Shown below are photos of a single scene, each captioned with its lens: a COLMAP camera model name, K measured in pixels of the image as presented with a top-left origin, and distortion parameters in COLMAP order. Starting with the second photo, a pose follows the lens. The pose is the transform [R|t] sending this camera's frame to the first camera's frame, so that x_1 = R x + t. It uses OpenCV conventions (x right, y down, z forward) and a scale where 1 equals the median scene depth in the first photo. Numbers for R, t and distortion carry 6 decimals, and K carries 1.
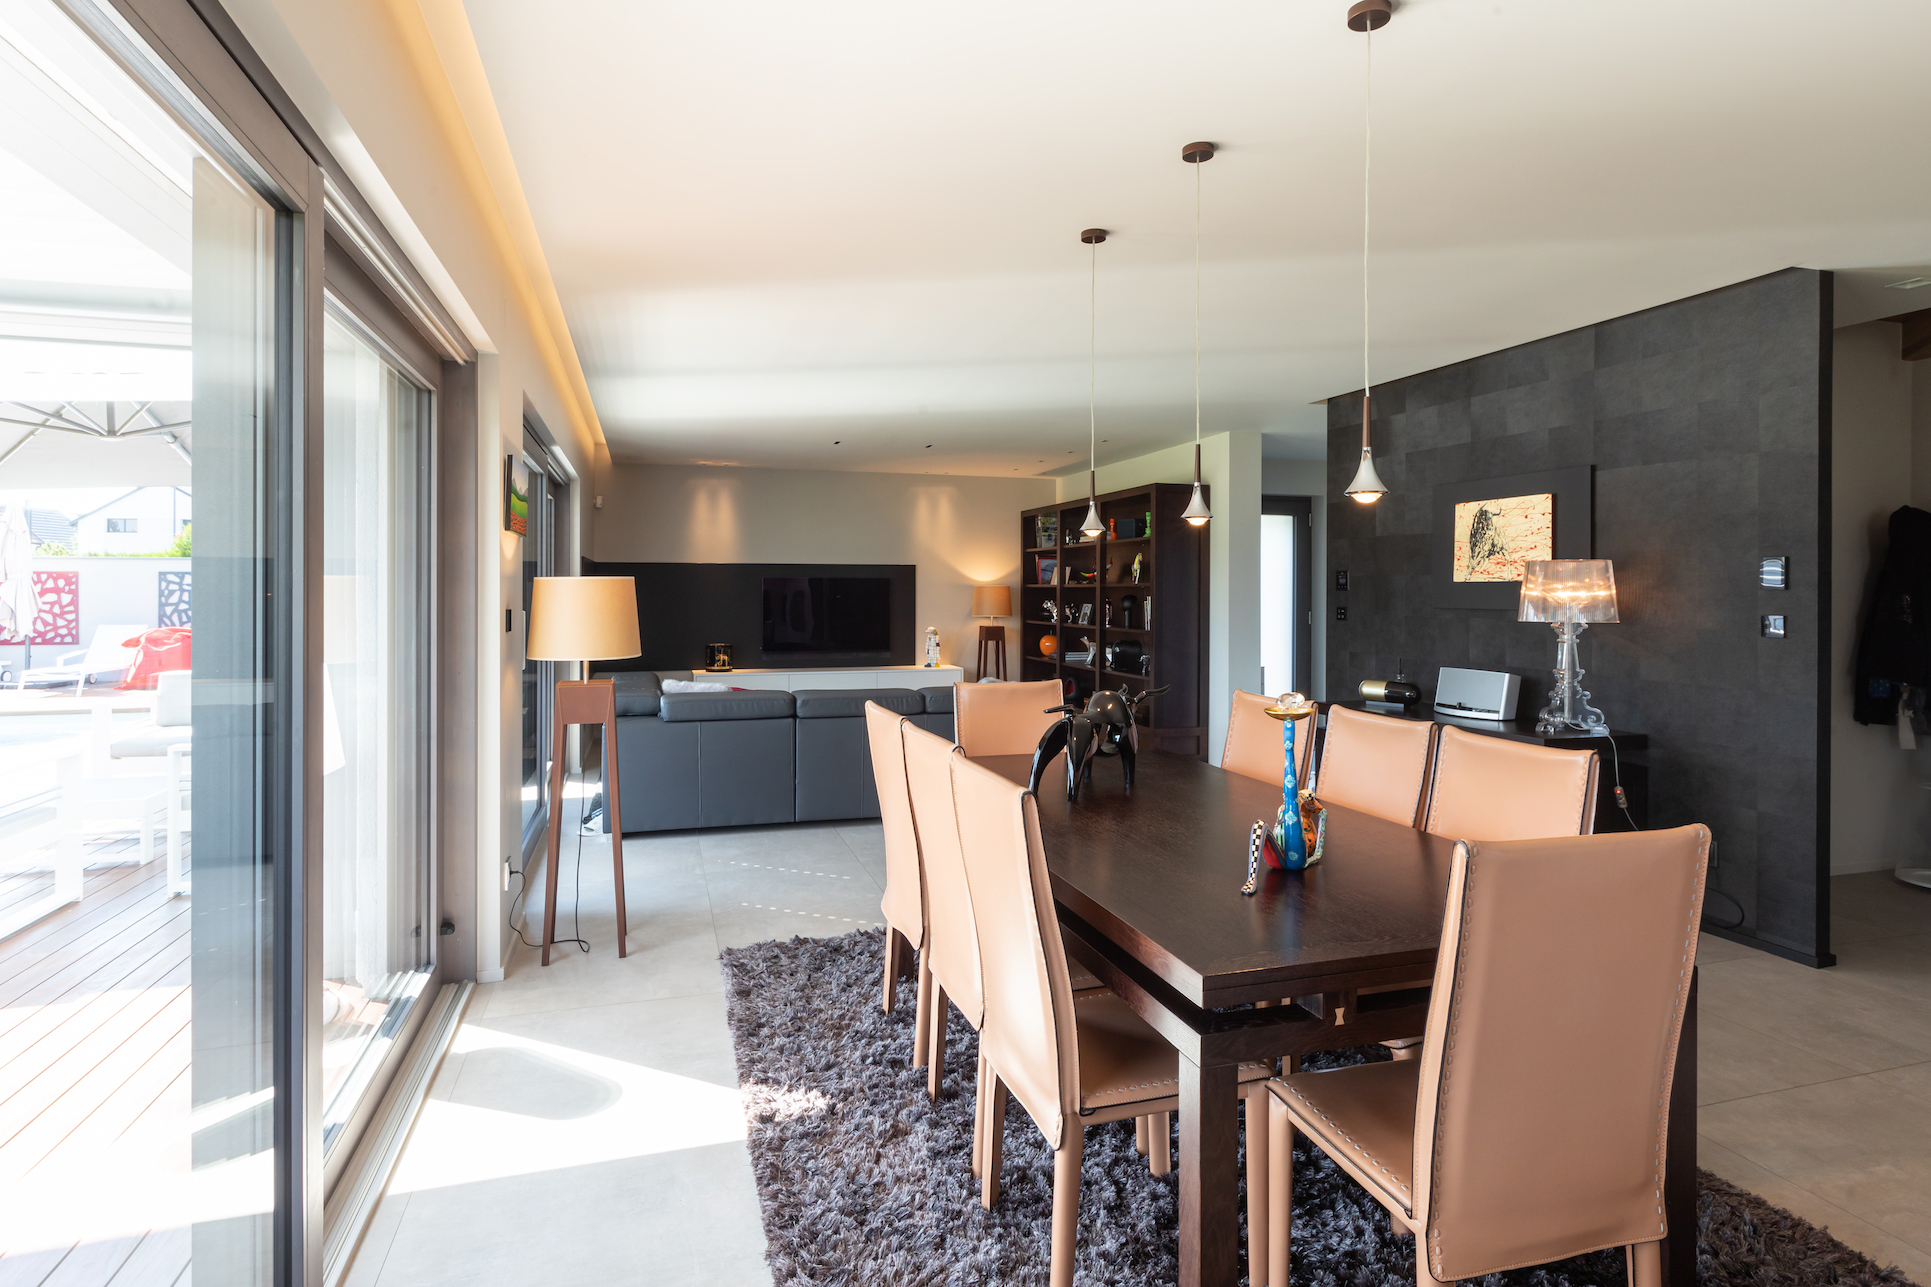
lens RADIAL K [[1001.8, 0, 957.9], [0, 1001.8, 600.7], [0, 0, 1]] dist [0.002643, 0.000255]
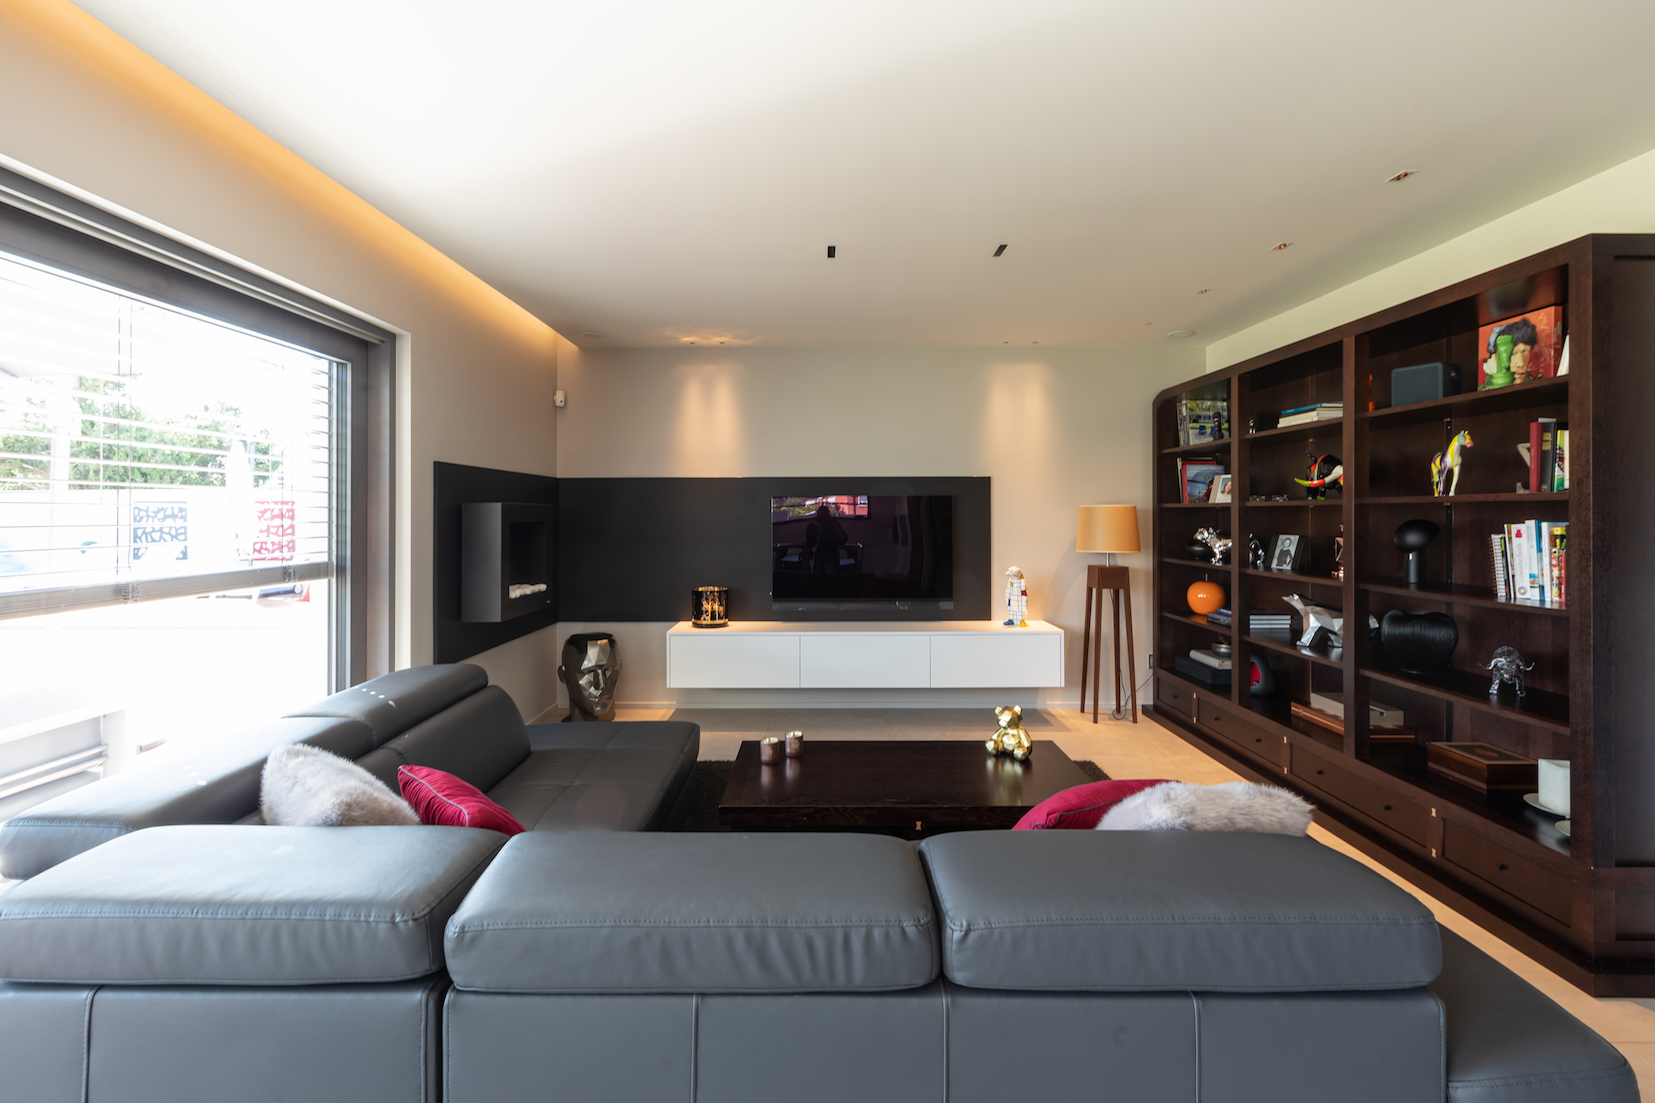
lens RADIAL K [[744.3, 0, 818.1], [0, 744.3, 517.4], [0, 0, 1]] dist [-0.001135, 0.000121]
pose [[0.954539, -0.003027, -0.298070, -0.002518], [0.001993, 0.999991, -0.003775, -0.005501], [0.298078, 0.003010, 0.954537, 0.484564]]
